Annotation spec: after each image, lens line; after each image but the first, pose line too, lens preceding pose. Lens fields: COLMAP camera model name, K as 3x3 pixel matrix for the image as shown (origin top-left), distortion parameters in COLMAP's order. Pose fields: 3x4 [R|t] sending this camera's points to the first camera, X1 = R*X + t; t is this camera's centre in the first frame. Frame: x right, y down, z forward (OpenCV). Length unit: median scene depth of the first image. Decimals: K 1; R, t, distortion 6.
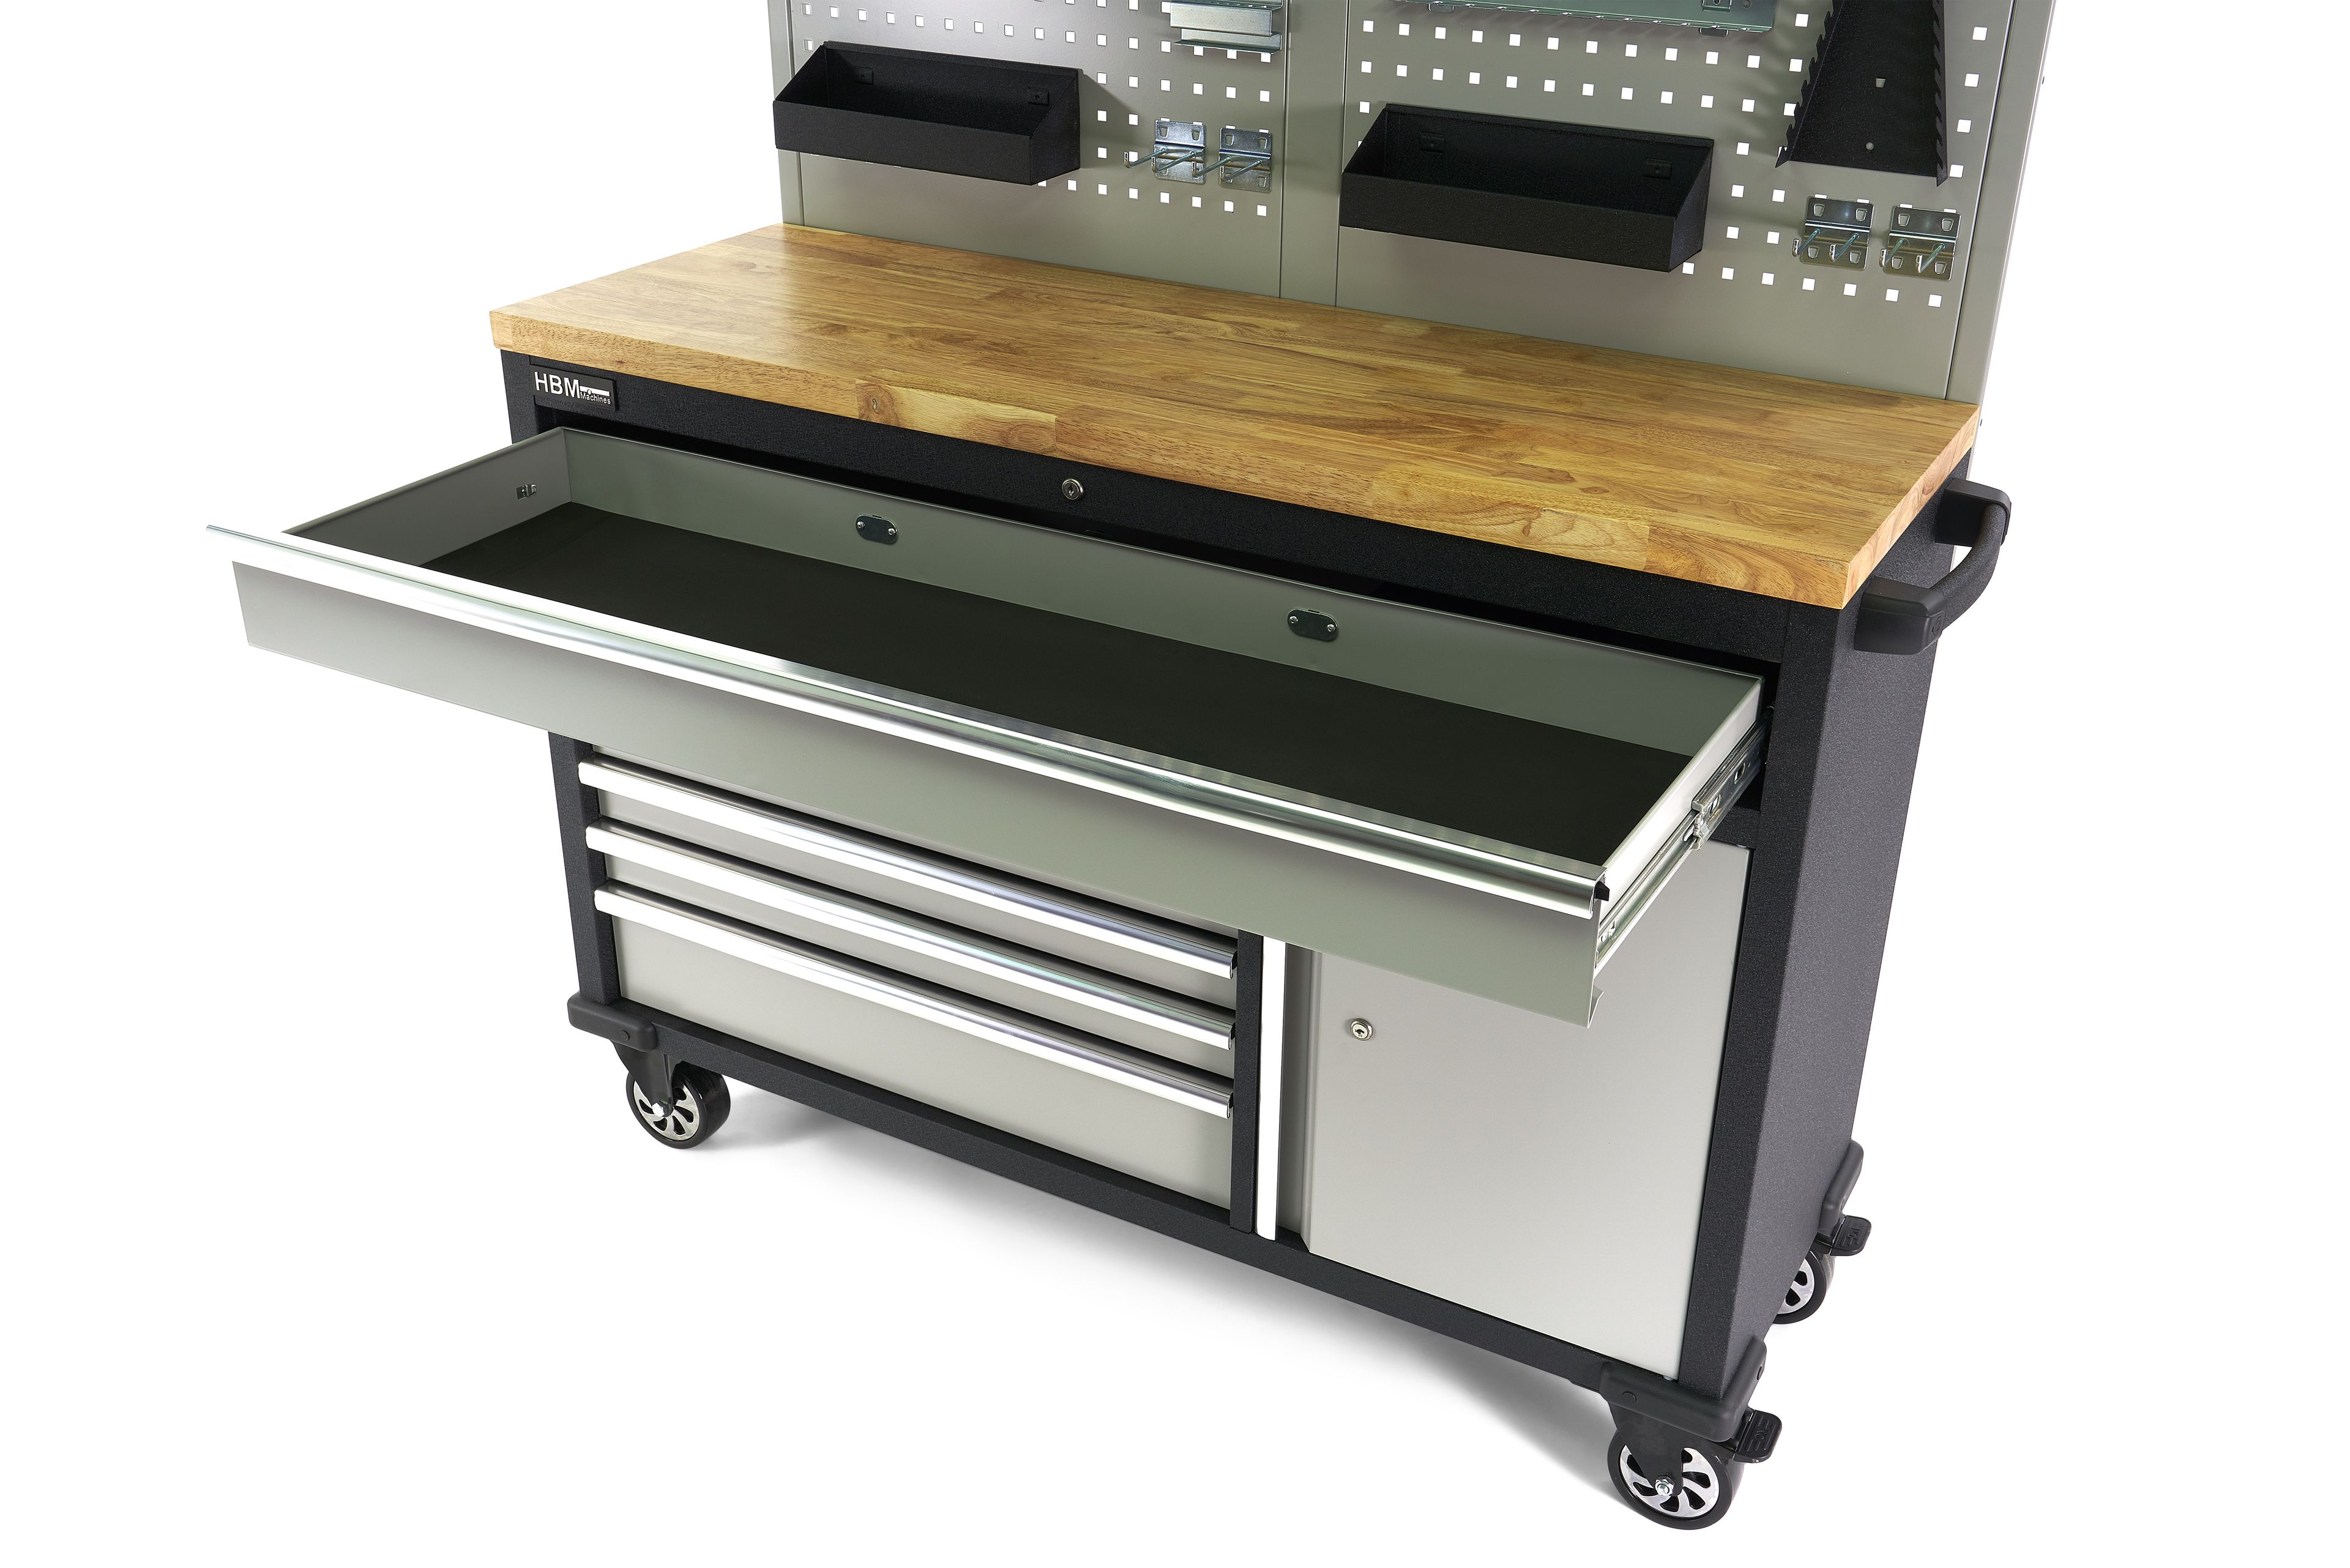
lens RADIAL K [[2267.2, 0, 1200.2], [0, 2267.2, 780.3], [0, 0, 1]] dist [-0.013143, 0.127707]
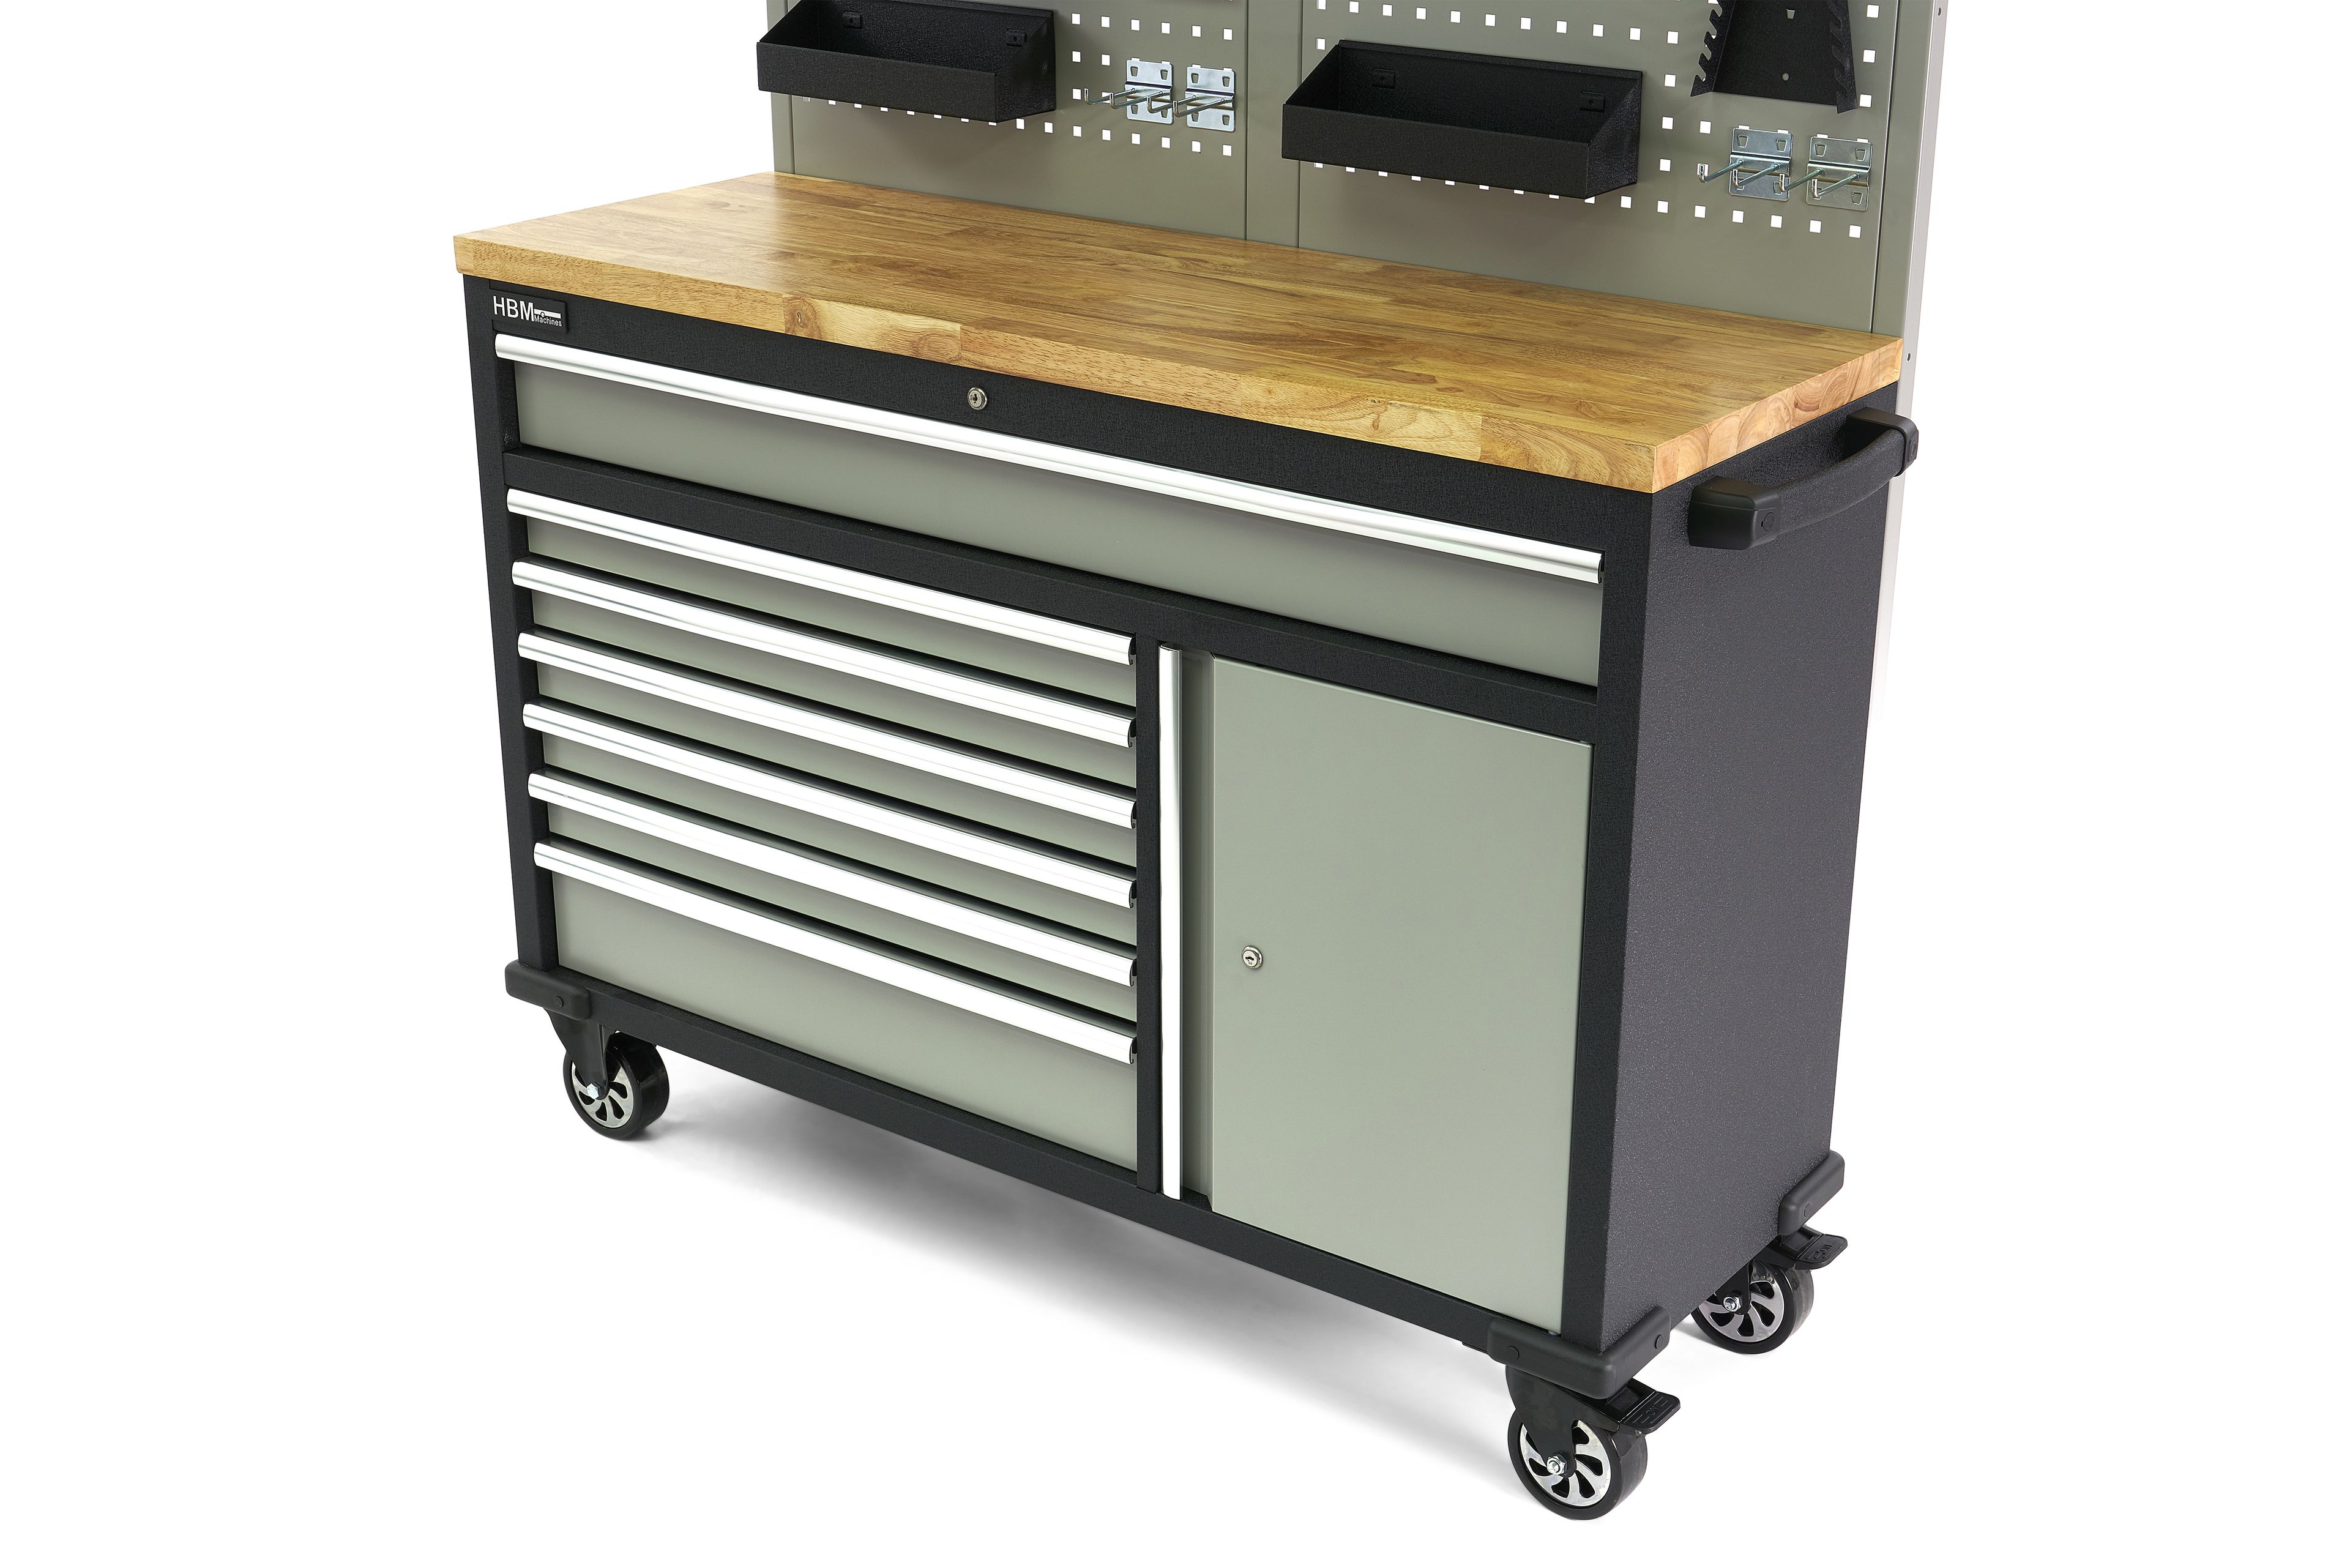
lens RADIAL K [[3077.7, 0, 1221.6], [0, 3077.7, 784.0], [0, 0, 1]] dist [-0.004738, -0.022293]
pose [[0.992947, 0.035358, -0.113166, 0.200098], [-0.045664, 0.994912, -0.089808, 0.151153], [0.109415, 0.094343, 0.989509, -0.310503]]
